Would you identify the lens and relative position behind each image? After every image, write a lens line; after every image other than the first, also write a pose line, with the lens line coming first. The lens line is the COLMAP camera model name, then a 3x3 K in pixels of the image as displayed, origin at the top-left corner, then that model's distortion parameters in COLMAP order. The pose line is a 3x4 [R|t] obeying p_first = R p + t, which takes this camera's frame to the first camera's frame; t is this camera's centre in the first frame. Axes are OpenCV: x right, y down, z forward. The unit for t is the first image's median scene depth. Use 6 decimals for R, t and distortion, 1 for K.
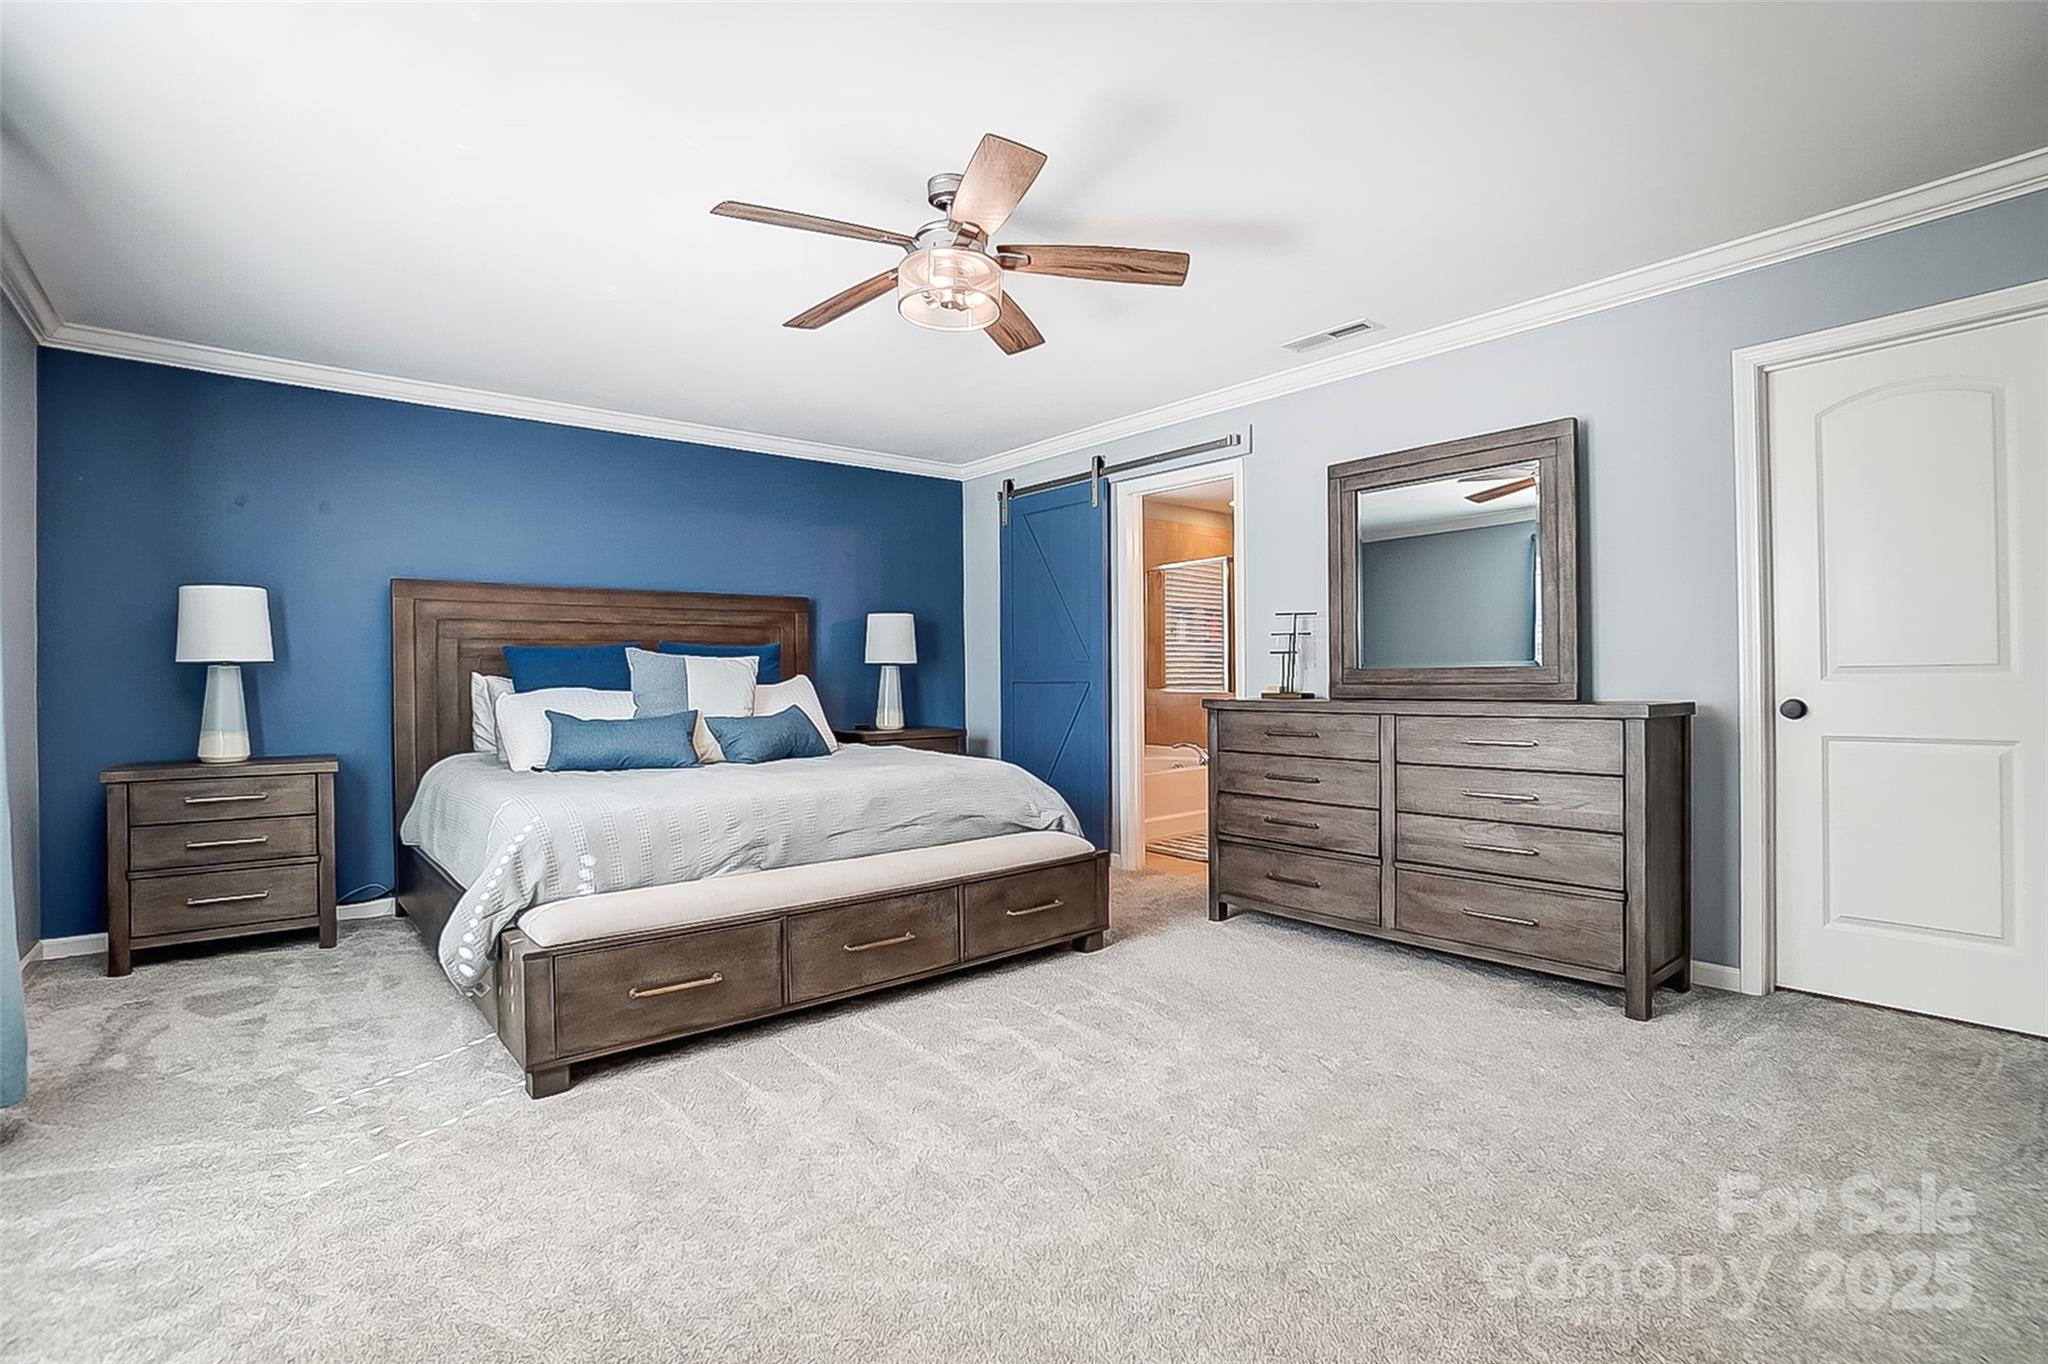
lens RADIAL K [[927.8, 0, 1023.4], [0, 927.8, 674.8], [0, 0, 1]] dist [-0.067388, 0.025977]
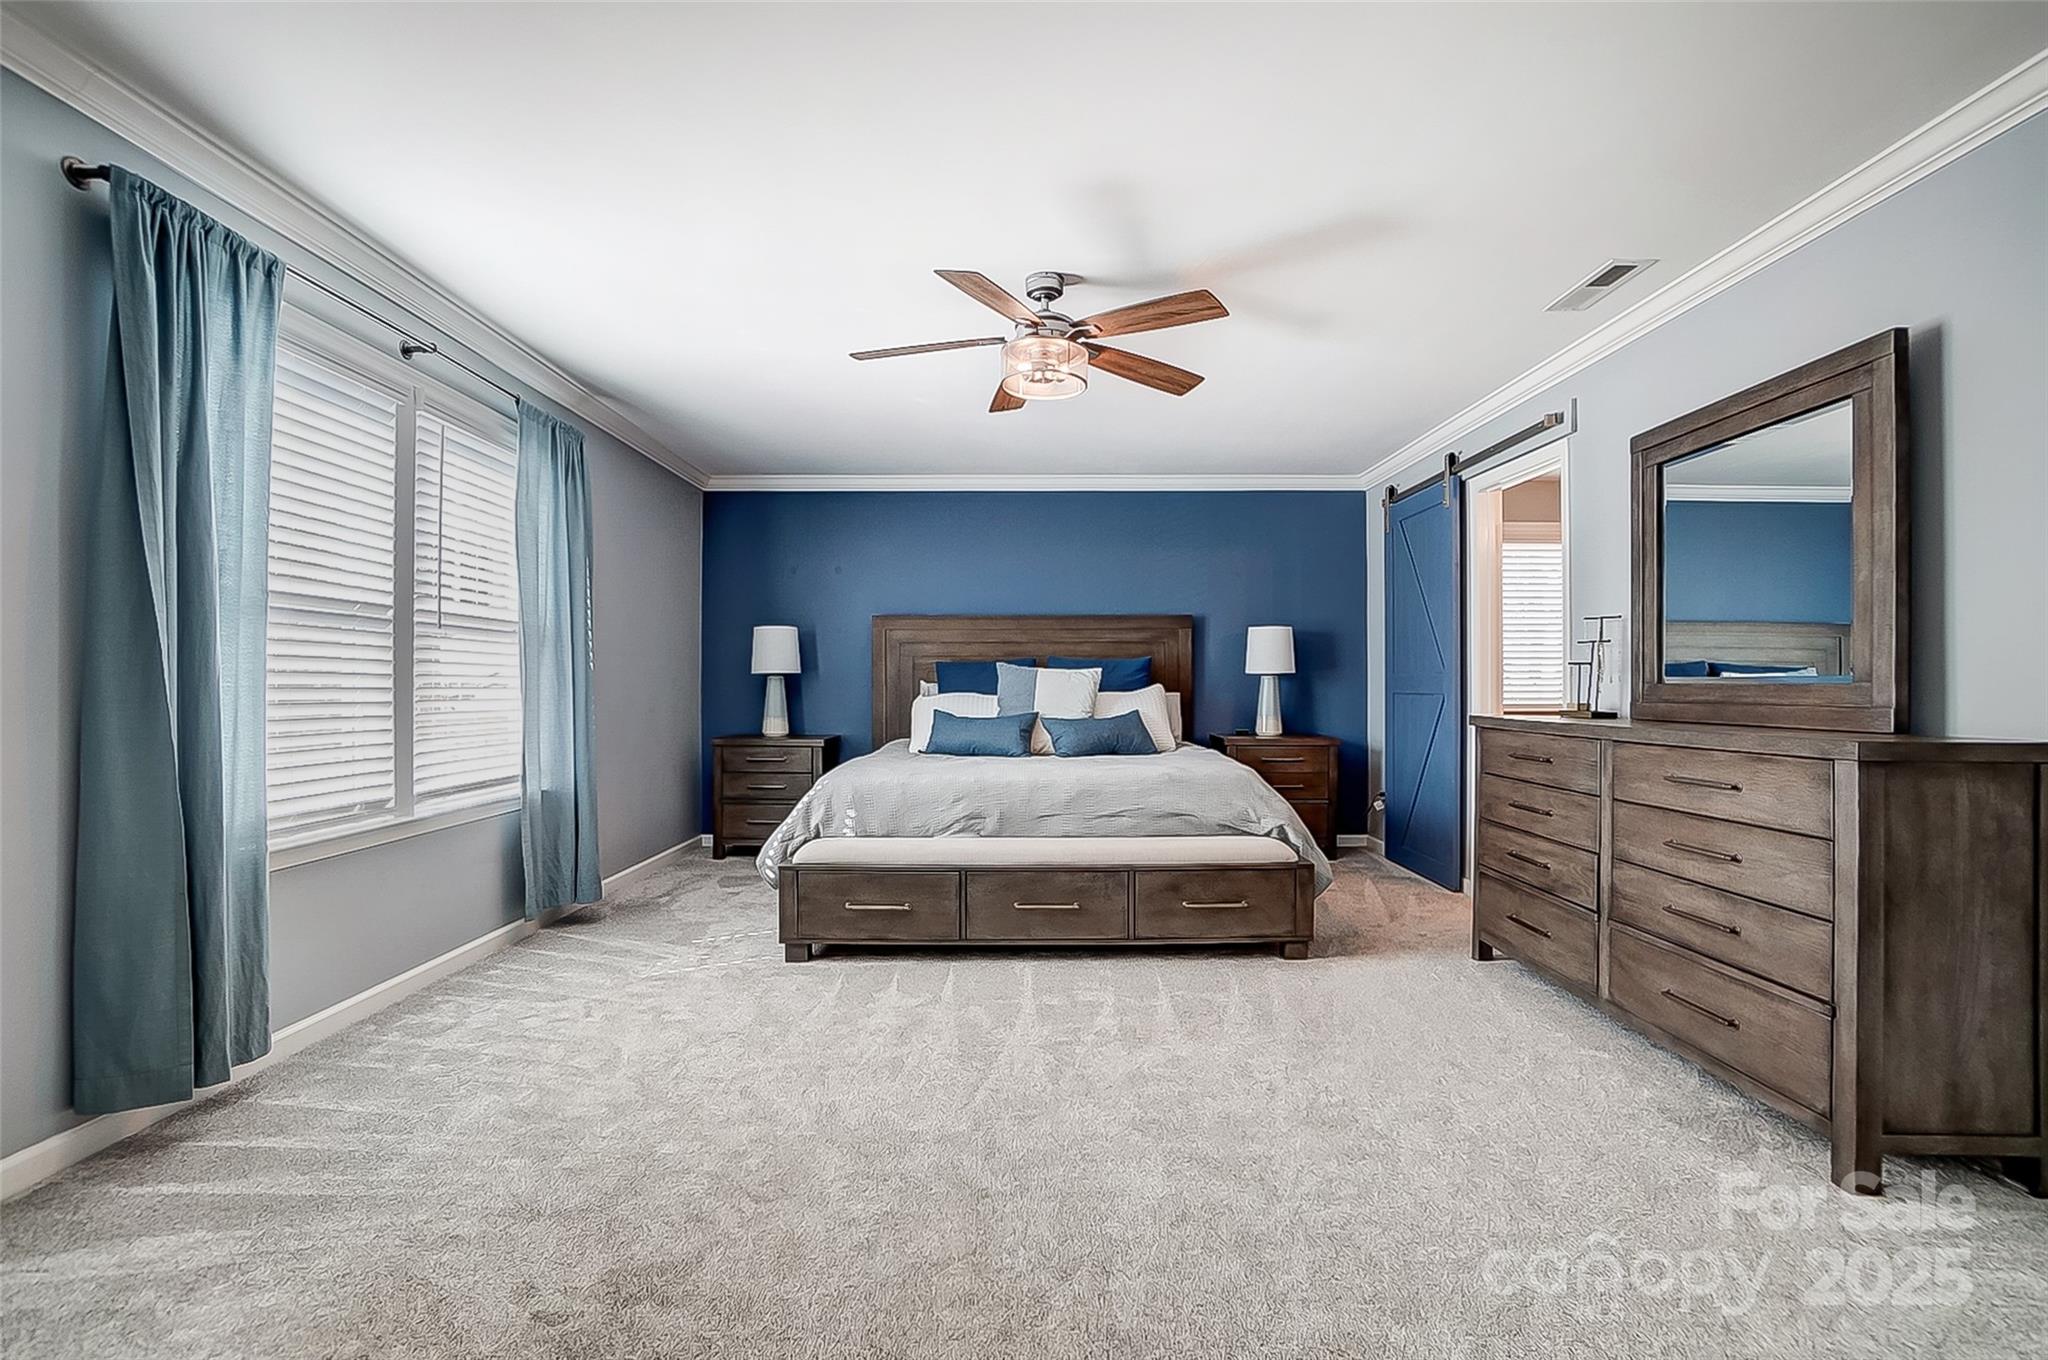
lens RADIAL K [[886.2, 0, 1024.0], [0, 886.2, 680.0], [0, 0, 1]] dist [-0.044892, 0.000840]
pose [[0.777137, 0.005635, -0.629306, 0.471032], [-0.005700, 0.999982, 0.001915, -0.009219], [0.629305, 0.002099, 0.777155, 0.061400]]
